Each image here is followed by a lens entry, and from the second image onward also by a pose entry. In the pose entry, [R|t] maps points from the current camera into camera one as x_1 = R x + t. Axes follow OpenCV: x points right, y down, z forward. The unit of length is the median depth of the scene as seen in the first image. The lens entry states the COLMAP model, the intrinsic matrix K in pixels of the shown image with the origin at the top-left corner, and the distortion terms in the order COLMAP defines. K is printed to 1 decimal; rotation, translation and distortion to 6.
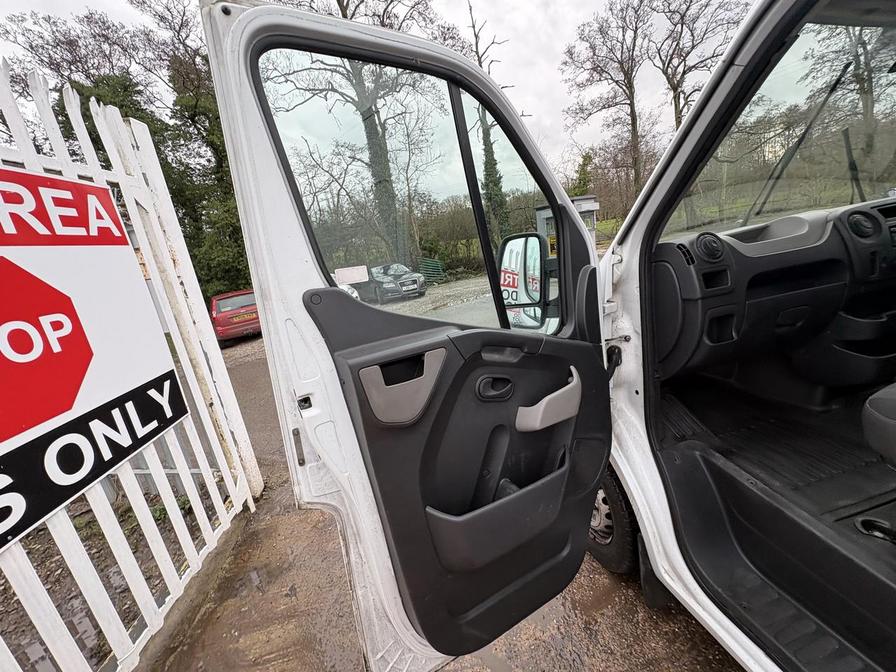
lens RADIAL K [[356.6, 0, 447.7], [0, 356.6, 339.3], [0, 0, 1]] dist [-0.002421, 0.000479]
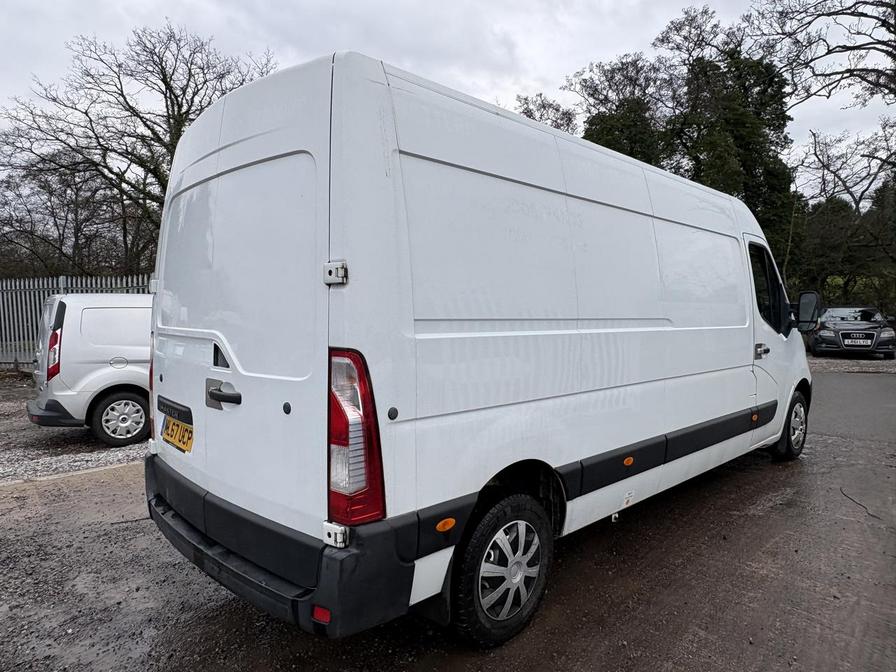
lens RADIAL K [[588.6, 0, 447.4], [0, 588.6, 340.0], [0, 0, 1]] dist [0.001062, 0.000650]
pose [[0.515133, 0.204400, -0.832381, 0.272009], [-0.284303, 0.956915, 0.059035, 0.008888], [0.808585, 0.206237, 0.551050, -0.191214]]
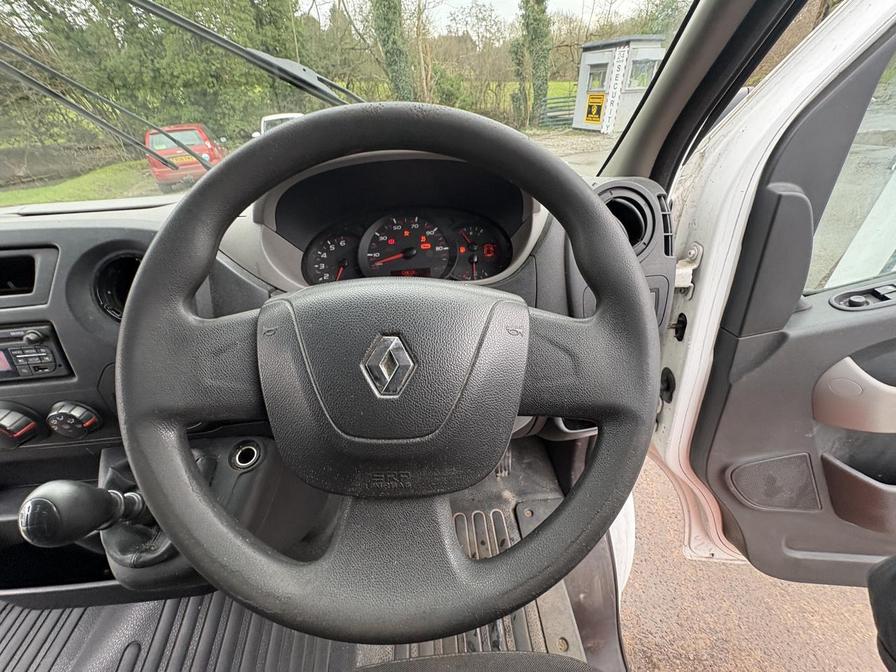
lens RADIAL K [[356.6, 0, 450.7], [0, 356.6, 337.7], [0, 0, 1]] dist [-0.002421, 0.000479]
pose [[0.983209, 0.170356, -0.065416, 0.108871], [-0.135817, 0.922555, 0.361172, -0.030800], [0.121878, -0.346223, 0.930202, 0.046832]]
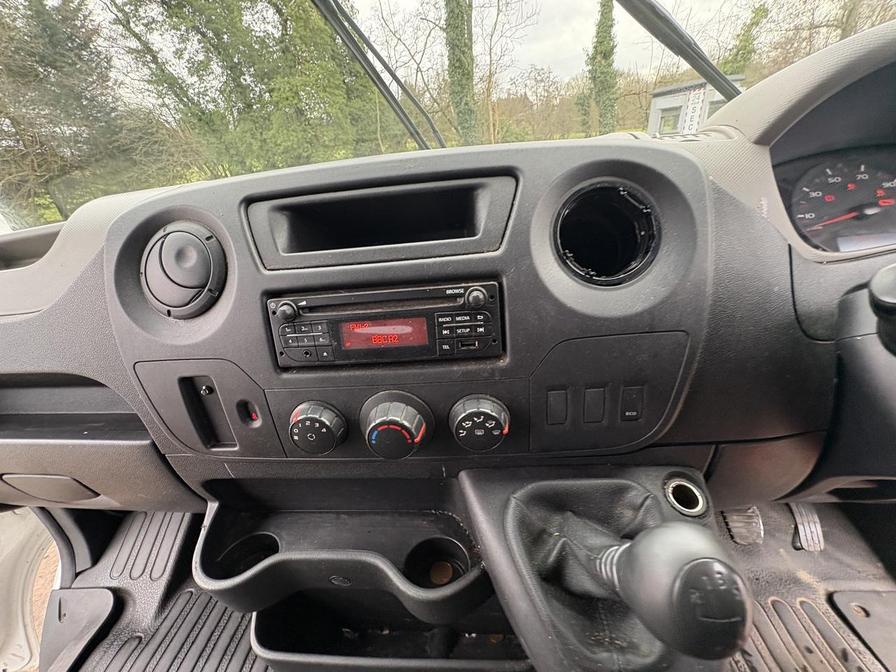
lens RADIAL K [[356.6, 0, 450.6], [0, 356.6, 338.0], [0, 0, 1]] dist [-0.002421, 0.000479]
pose [[0.957284, 0.180670, -0.225755, 0.086934], [-0.116573, 0.955642, 0.270478, -0.022512], [0.264608, -0.232607, 0.935883, 0.048862]]
